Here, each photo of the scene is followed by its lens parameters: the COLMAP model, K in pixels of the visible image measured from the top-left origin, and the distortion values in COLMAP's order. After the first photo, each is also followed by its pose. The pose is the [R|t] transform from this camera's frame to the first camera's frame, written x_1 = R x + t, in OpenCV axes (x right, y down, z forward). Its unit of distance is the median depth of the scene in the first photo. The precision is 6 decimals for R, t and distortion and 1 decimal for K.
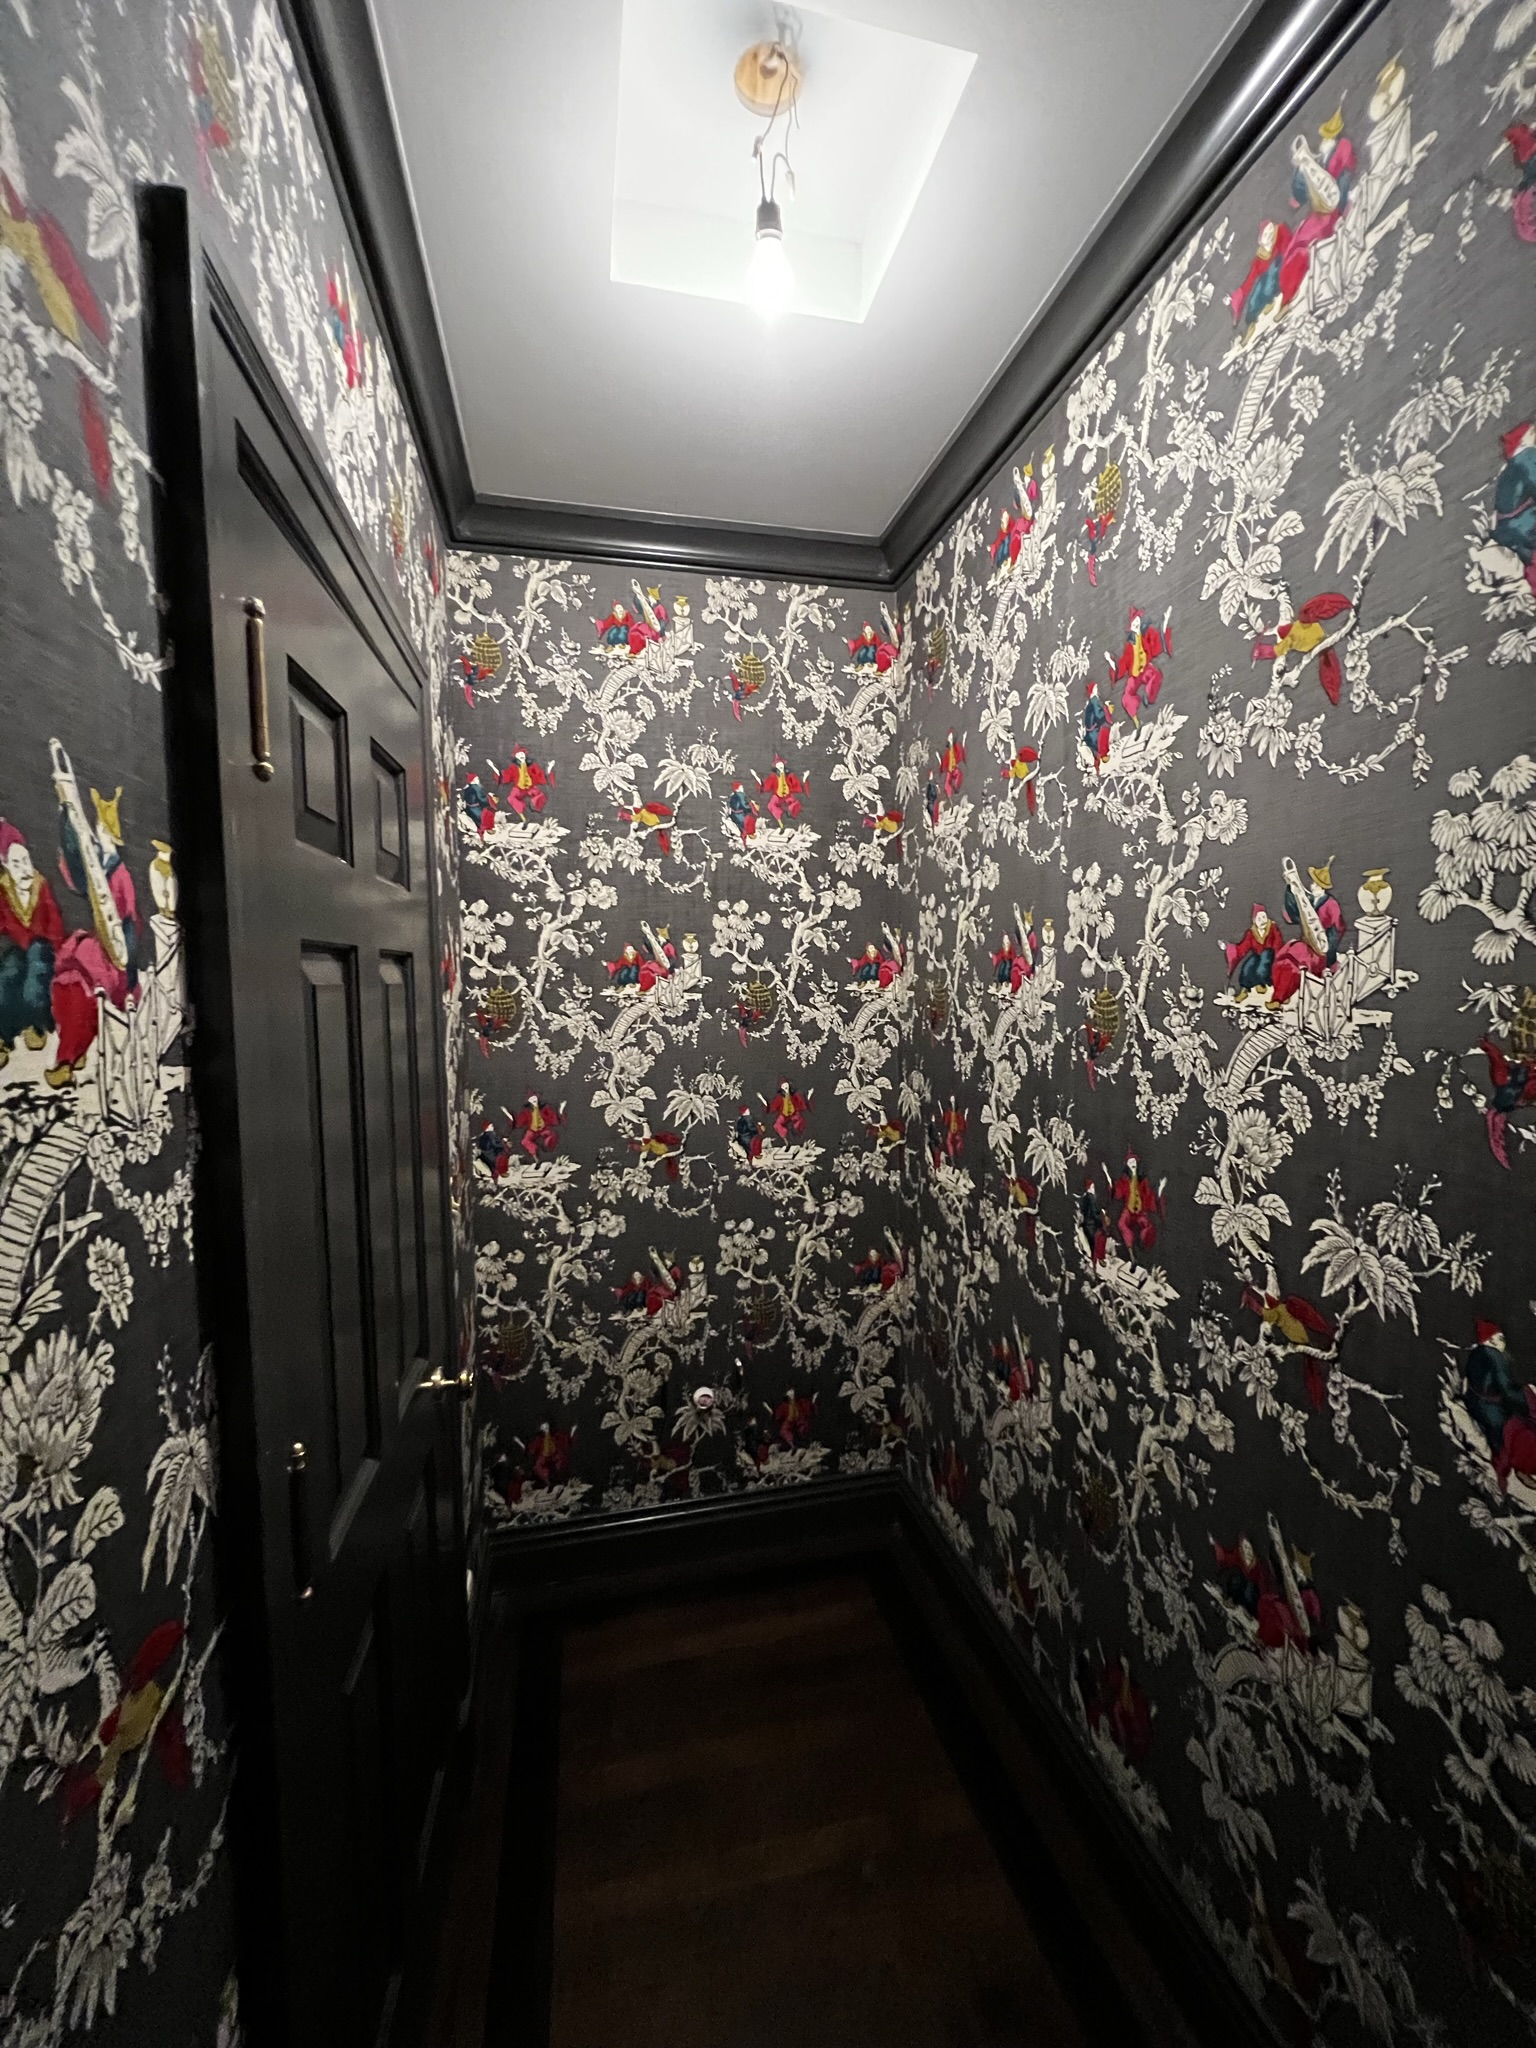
lens RADIAL K [[818.0, 0, 768.5], [0, 818.0, 1018.6], [0, 0, 1]] dist [-0.001288, -0.000214]
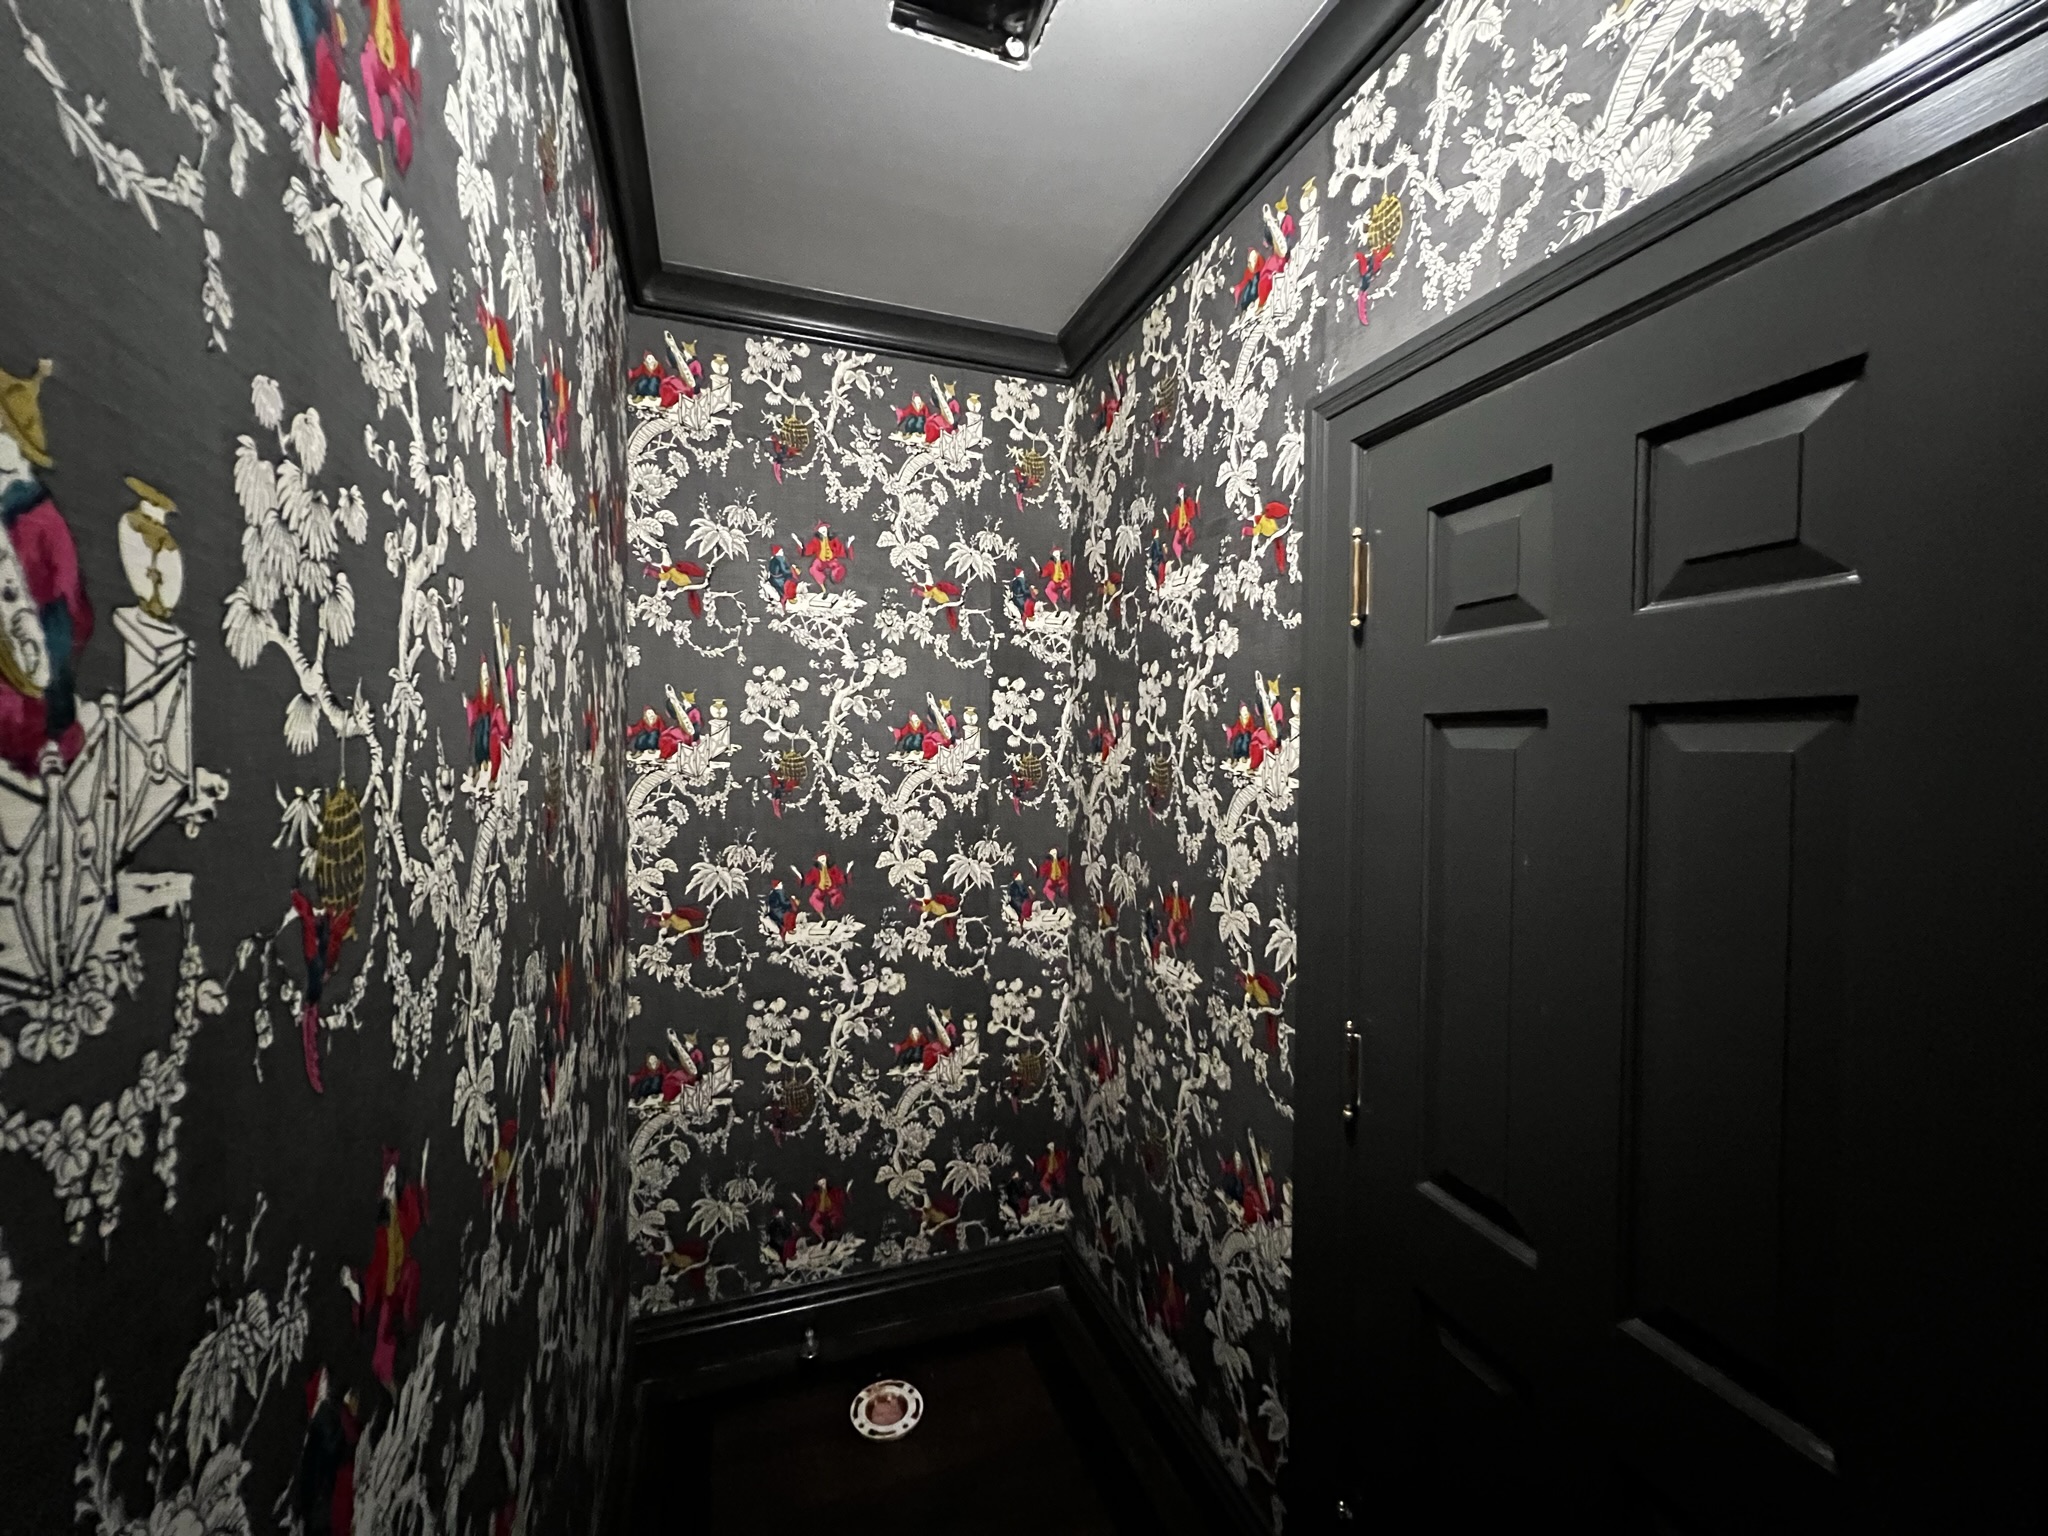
lens RADIAL K [[818.0, 0, 1022.3], [0, 818.0, 762.4], [0, 0, 1]] dist [-0.001288, -0.000214]
pose [[0.834937, 0.001583, 0.550344, -0.521153], [0.017855, 0.999392, -0.029963, 0.008992], [-0.550056, 0.034843, 0.834401, 0.005041]]
